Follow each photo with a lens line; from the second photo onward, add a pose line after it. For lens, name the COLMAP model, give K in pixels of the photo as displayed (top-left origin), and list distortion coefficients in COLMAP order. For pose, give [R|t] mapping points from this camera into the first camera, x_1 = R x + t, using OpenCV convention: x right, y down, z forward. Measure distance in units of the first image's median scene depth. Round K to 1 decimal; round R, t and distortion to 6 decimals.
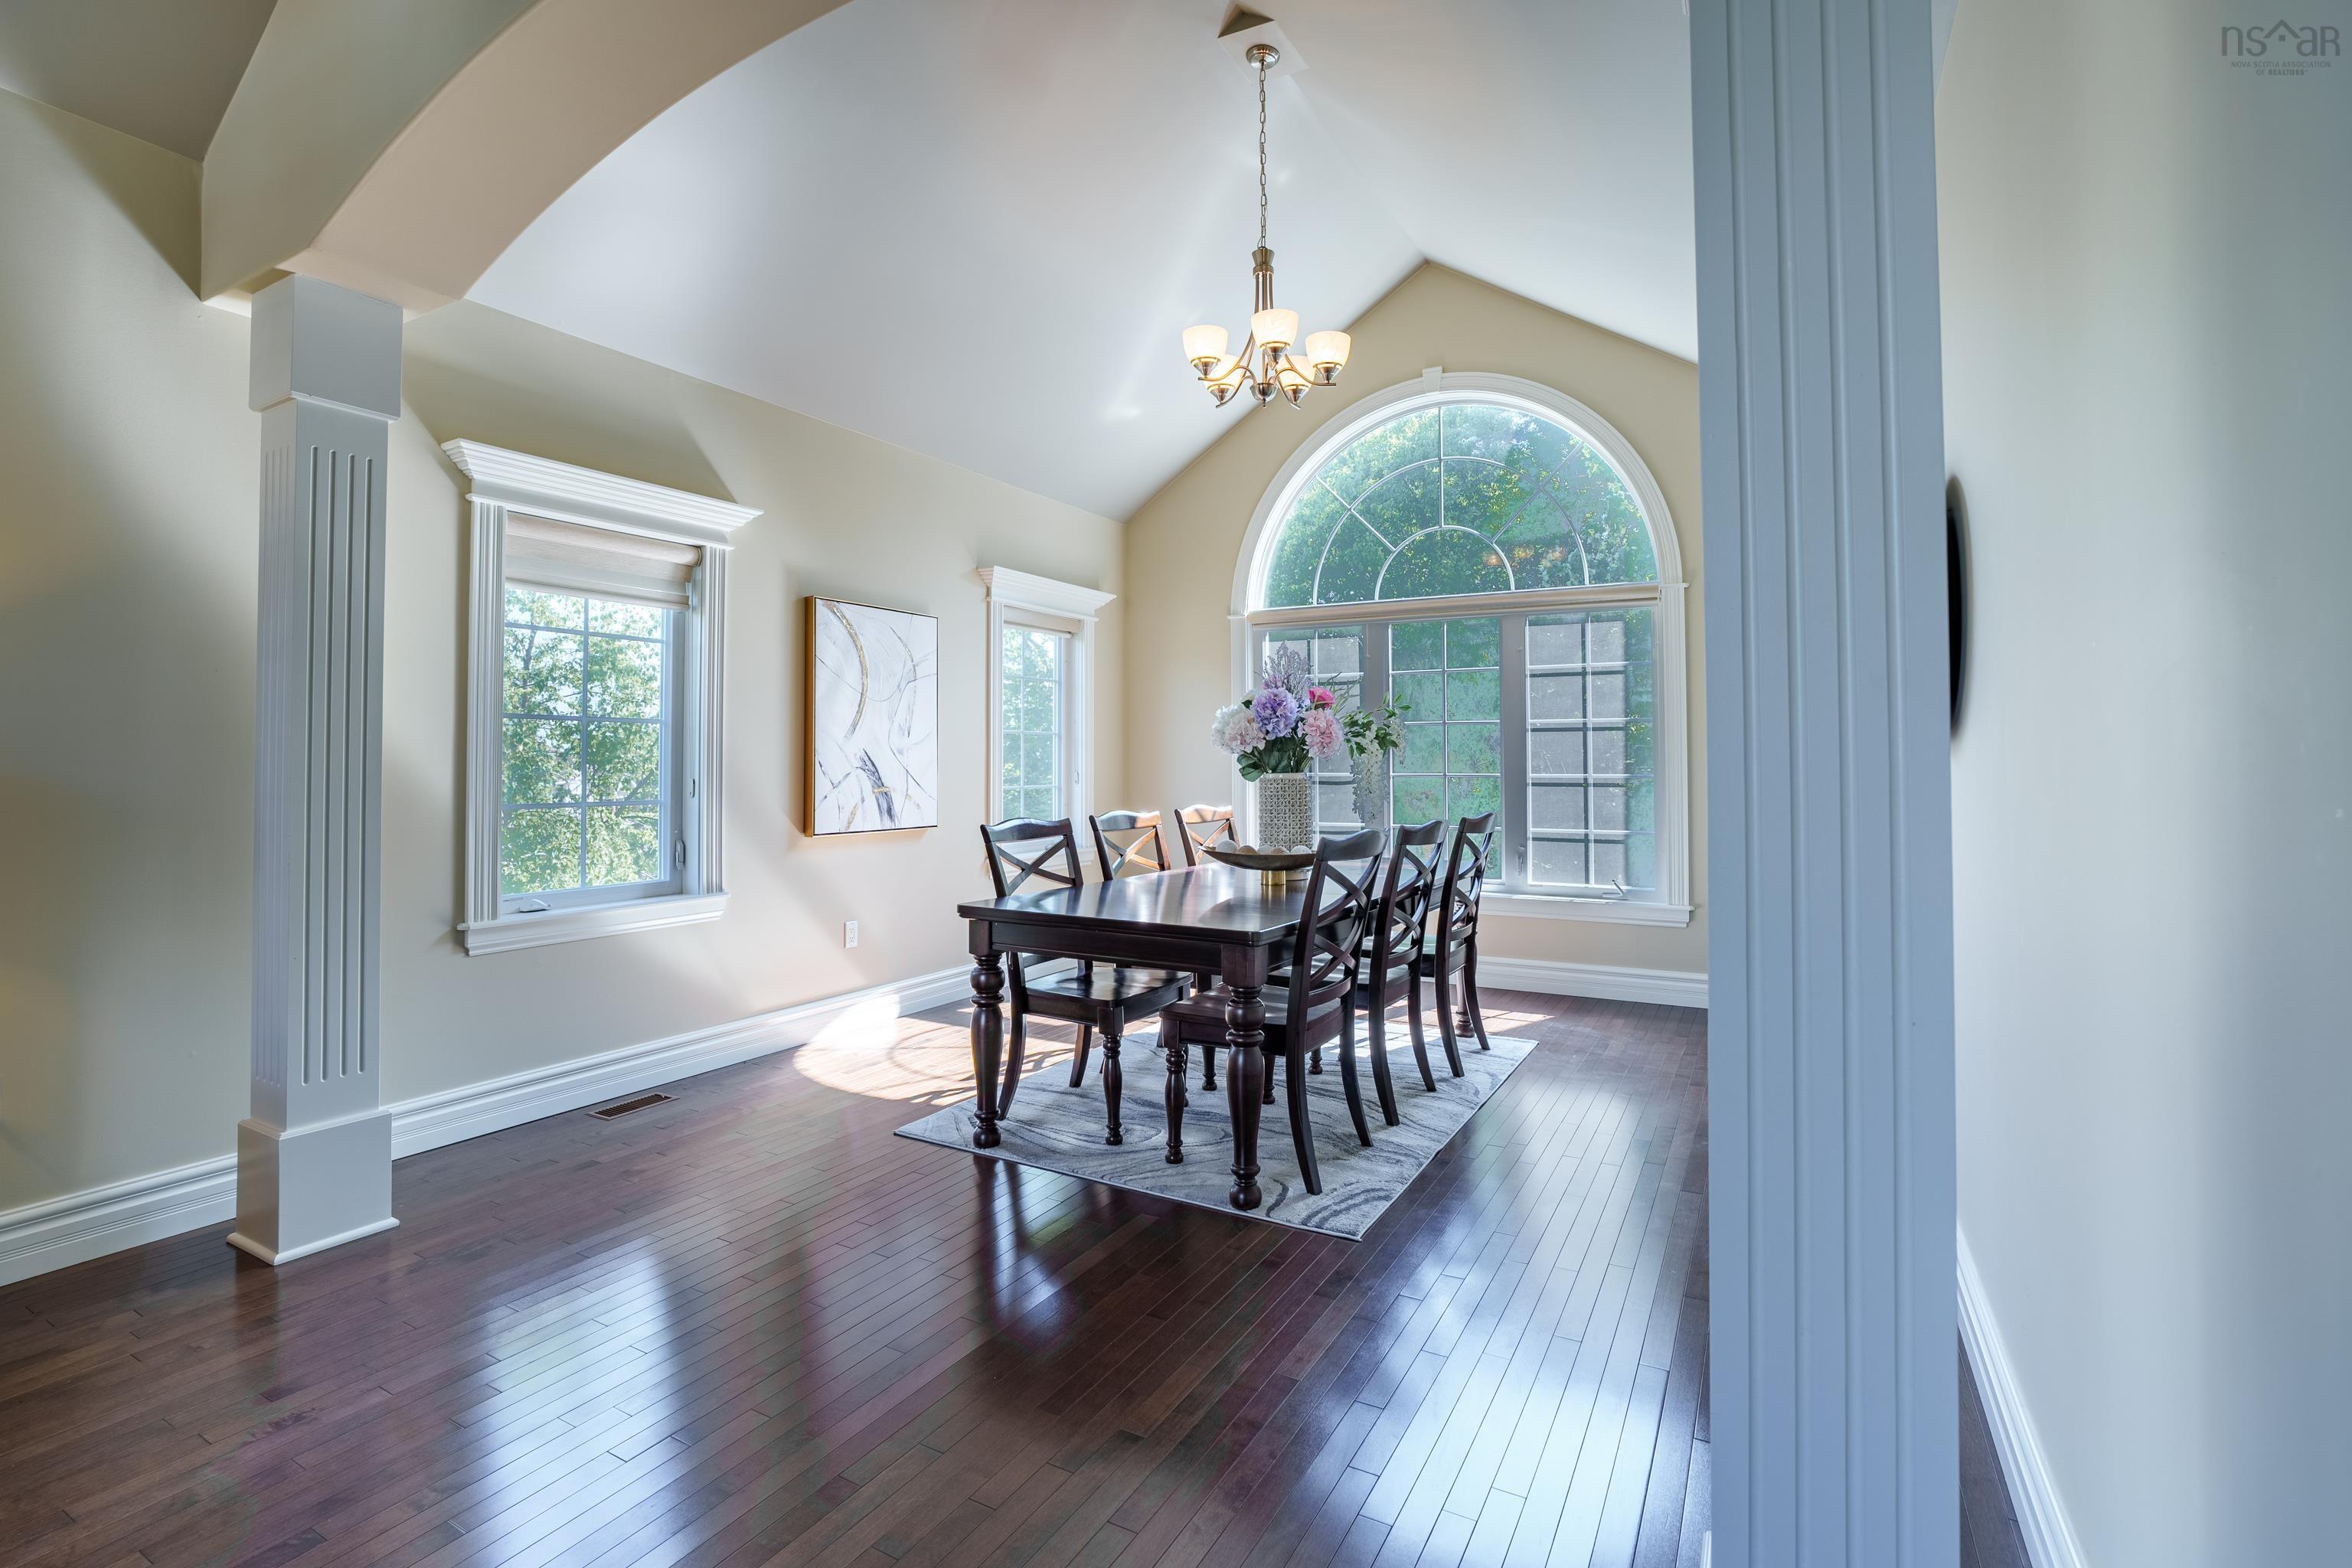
lens RADIAL K [[1070.4, 0, 1182.5], [0, 1070.4, 732.8], [0, 0, 1]] dist [-0.046656, 0.014601]
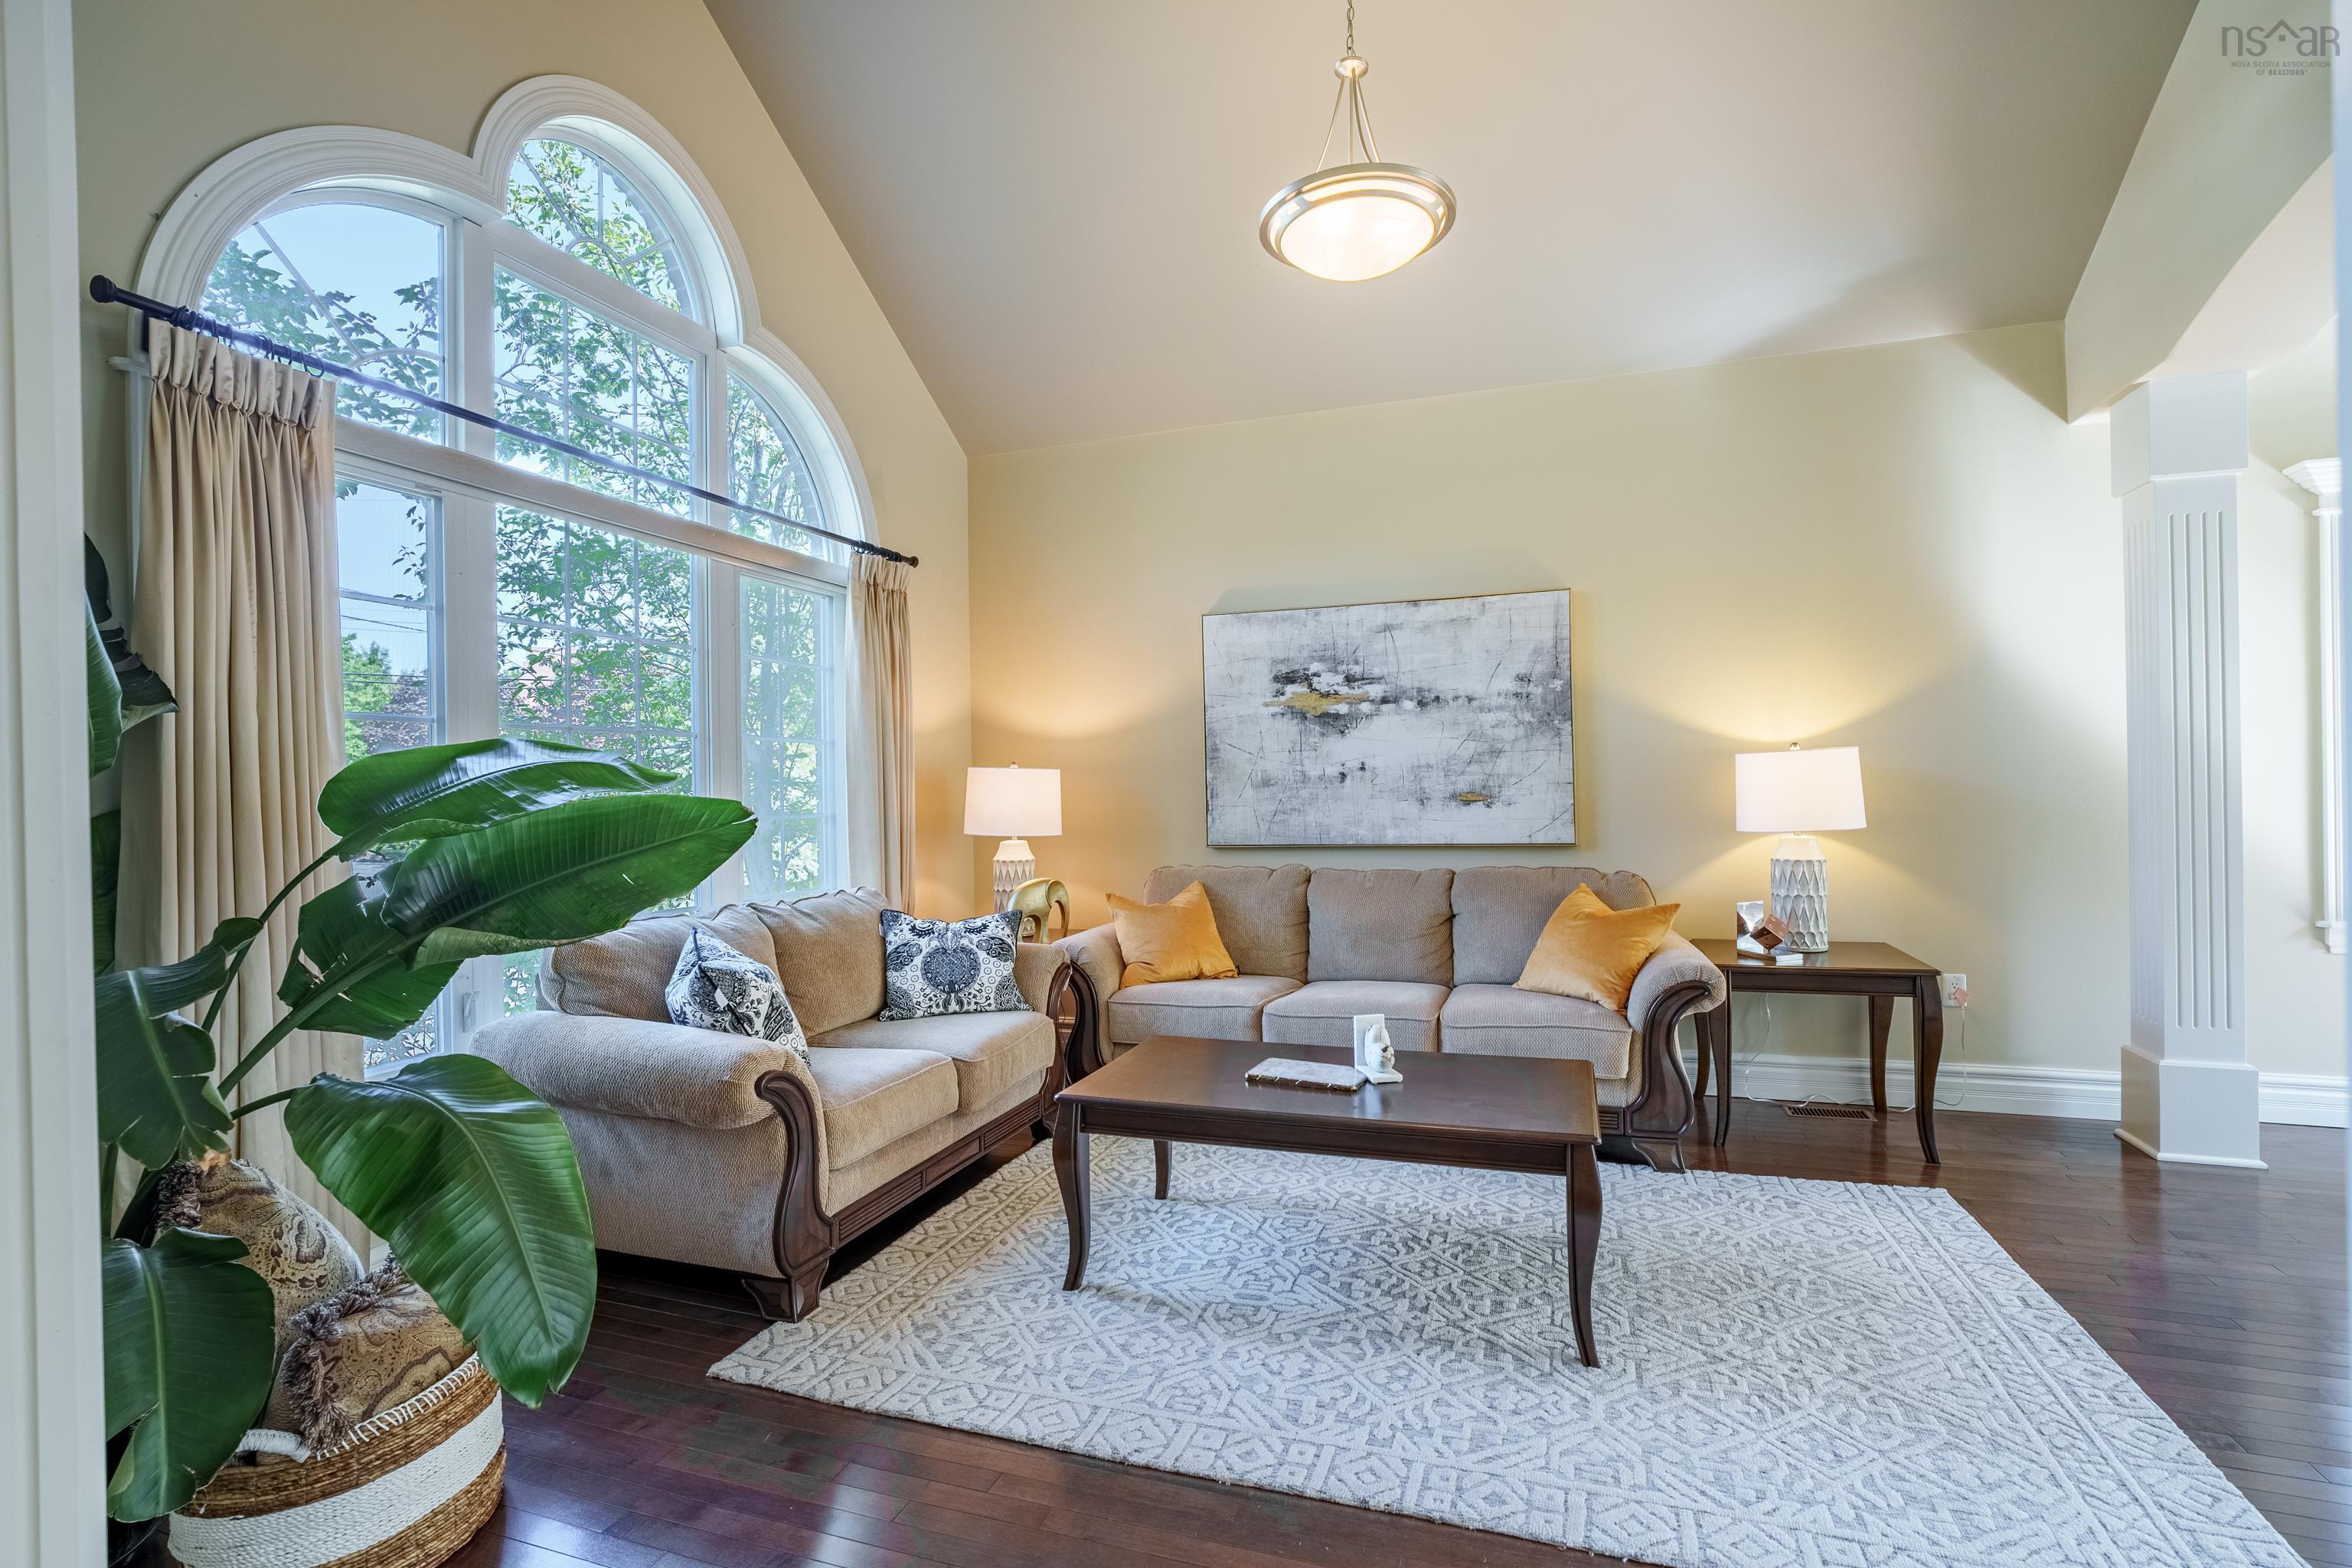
lens RADIAL K [[1087.9, 0, 1180.4], [0, 1087.9, 788.3], [0, 0, 1]] dist [-0.039851, 0.015271]
pose [[0.177713, 0.000441, -0.984082, 0.130041], [0.043742, 0.999008, 0.008347, -0.007826], [0.983110, -0.044529, 0.177518, -0.258249]]
